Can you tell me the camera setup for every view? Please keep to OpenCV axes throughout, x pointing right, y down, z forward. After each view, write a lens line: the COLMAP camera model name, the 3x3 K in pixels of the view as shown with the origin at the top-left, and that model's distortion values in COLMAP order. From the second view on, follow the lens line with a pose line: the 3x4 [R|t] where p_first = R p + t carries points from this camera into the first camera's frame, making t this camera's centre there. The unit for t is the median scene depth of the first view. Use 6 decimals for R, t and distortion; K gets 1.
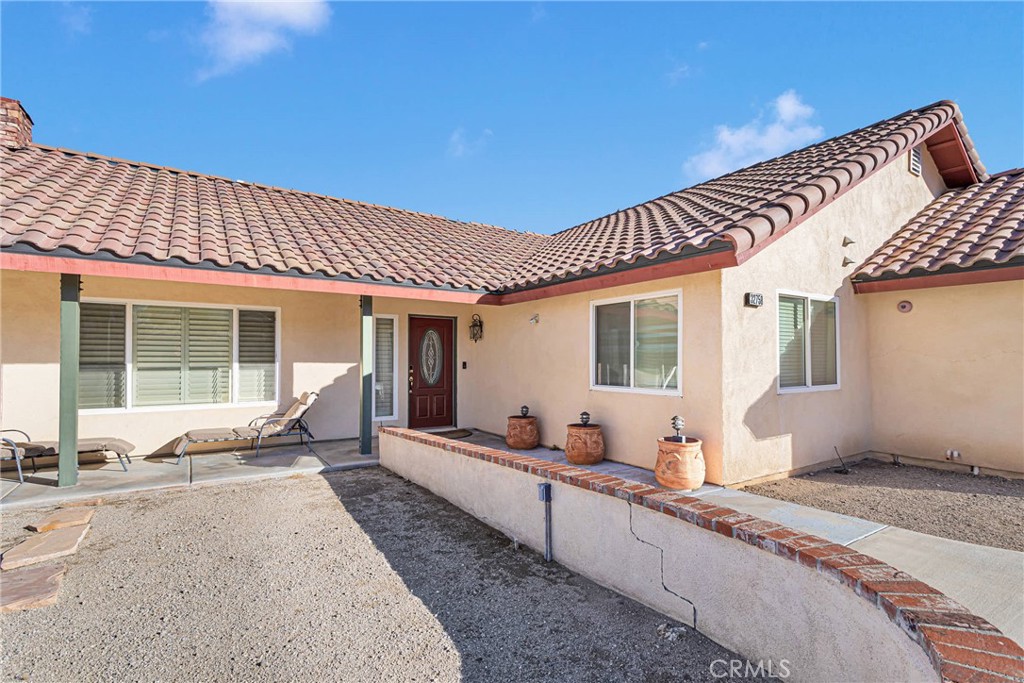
lens RADIAL K [[491.1, 0, 509.3], [0, 491.1, 345.4], [0, 0, 1]] dist [-0.001512, 0.000647]
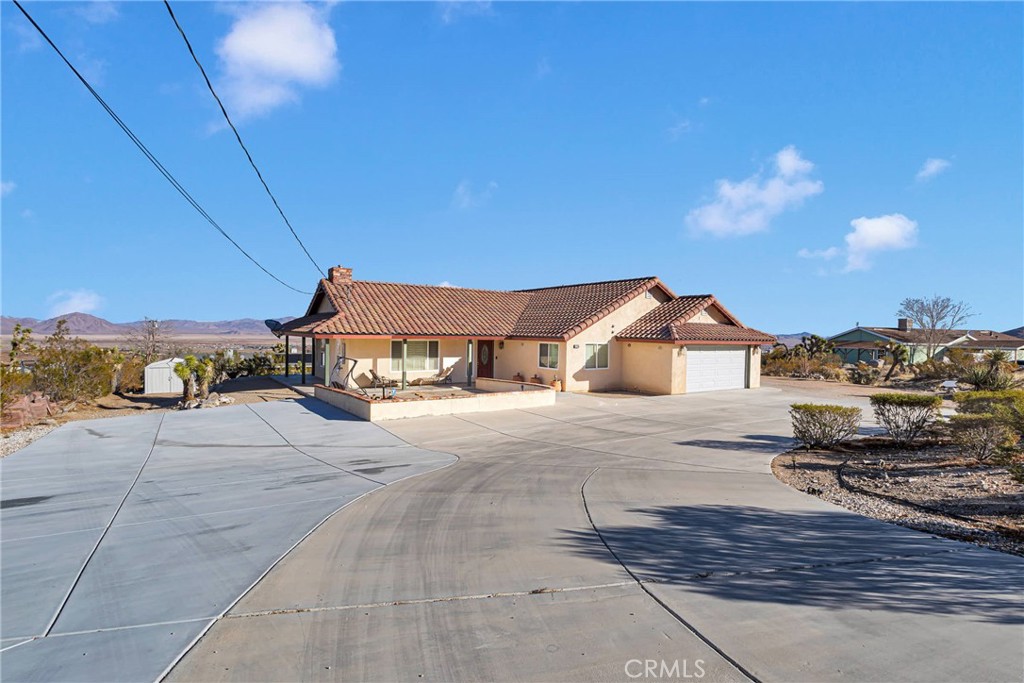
lens RADIAL K [[496.7, 0, 513.7], [0, 496.7, 336.4], [0, 0, 1]] dist [0.000721, 0.000744]
pose [[0.999675, 0.018156, 0.017908, -0.057136], [-0.018936, 0.998834, 0.044397, -0.251458], [-0.017081, -0.044721, 0.998853, -2.190639]]
